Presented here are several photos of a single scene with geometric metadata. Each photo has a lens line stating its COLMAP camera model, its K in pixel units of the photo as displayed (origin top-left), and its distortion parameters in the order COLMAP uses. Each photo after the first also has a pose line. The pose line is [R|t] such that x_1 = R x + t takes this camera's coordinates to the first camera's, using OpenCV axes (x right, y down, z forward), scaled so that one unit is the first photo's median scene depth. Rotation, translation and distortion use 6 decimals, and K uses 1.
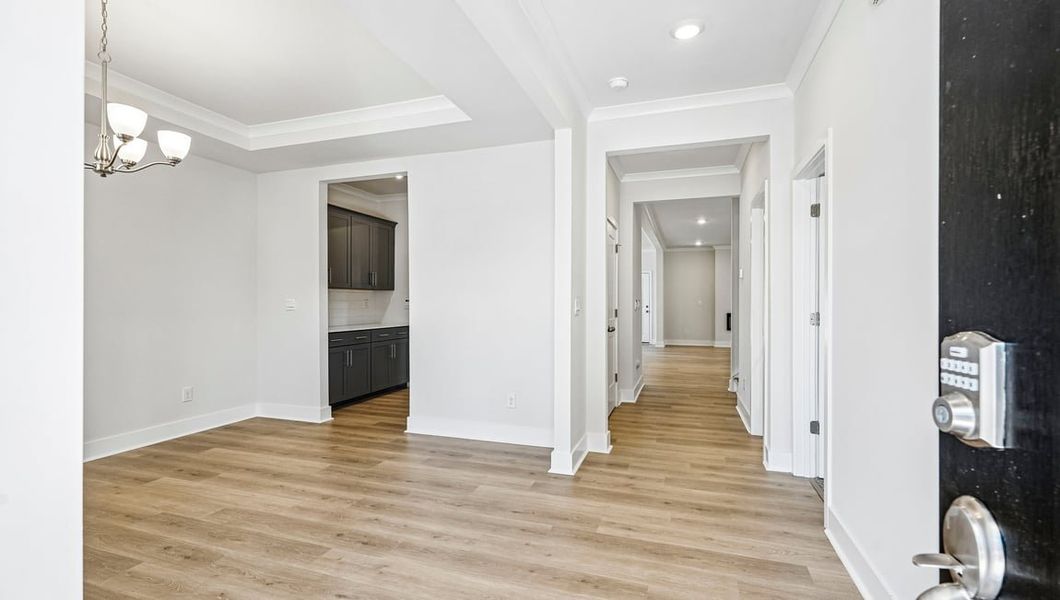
lens RADIAL K [[475.1, 0, 530.0], [0, 475.1, 300.0], [0, 0, 1]] dist [0.002486, 0.000292]
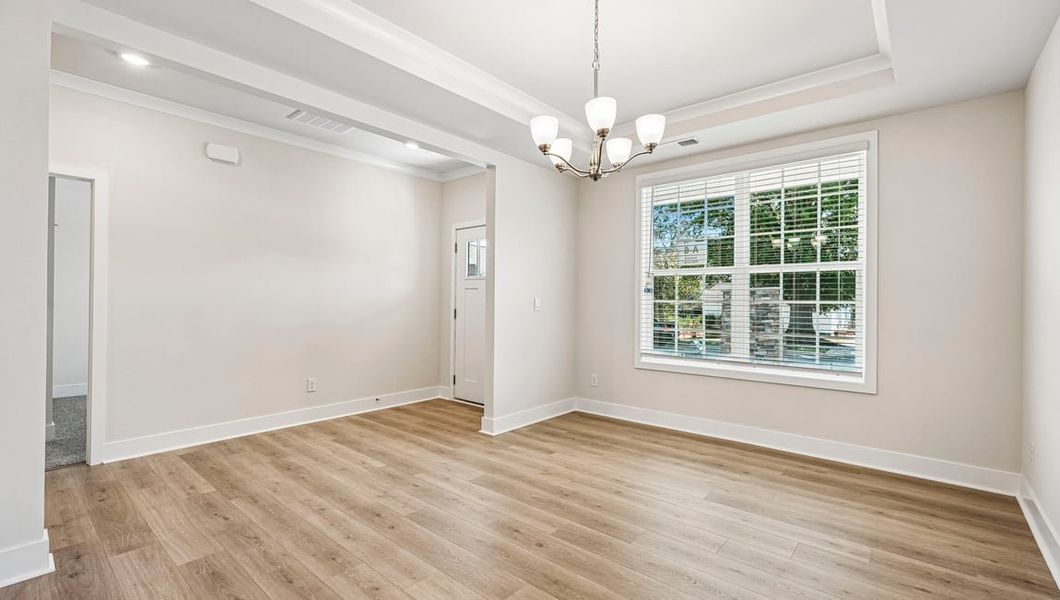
lens RADIAL K [[459.0, 0, 530.0], [0, 459.0, 300.0], [0, 0, 1]] dist [0.000476, 0.000603]
pose [[-0.929818, -0.005360, 0.367980, -0.937228], [-0.007642, 0.999960, -0.004746, 0.004920], [-0.367939, -0.007225, -0.929822, 1.636697]]
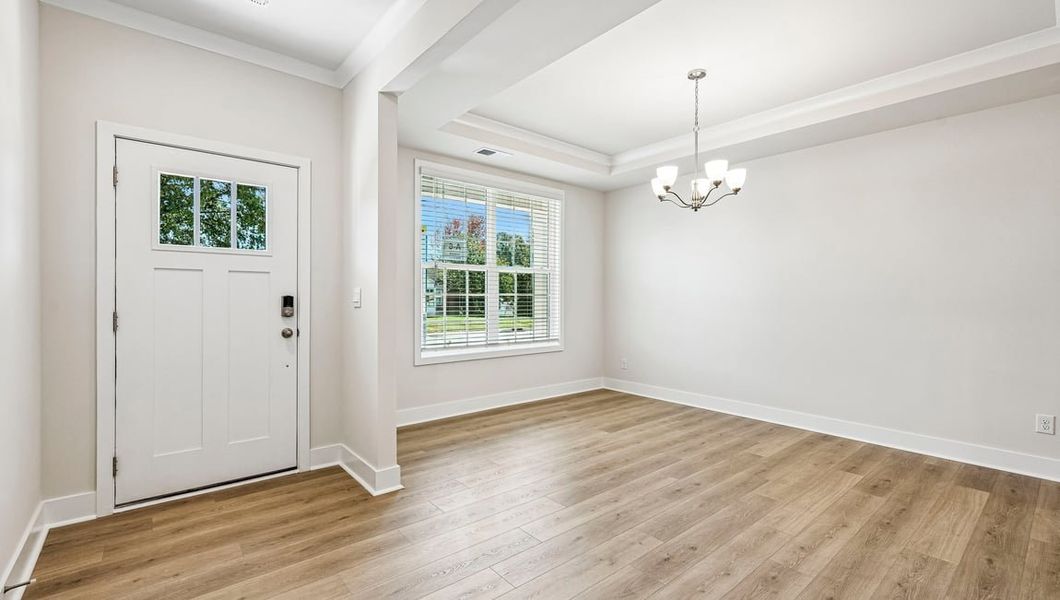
lens RADIAL K [[459.0, 0, 530.0], [0, 459.0, 300.0], [0, 0, 1]] dist [0.000476, 0.000603]
pose [[-0.512422, 0.005677, -0.858715, 0.477072], [-0.003999, 0.999952, 0.008997, 0.002215], [0.858724, 0.008045, -0.512375, 1.065623]]
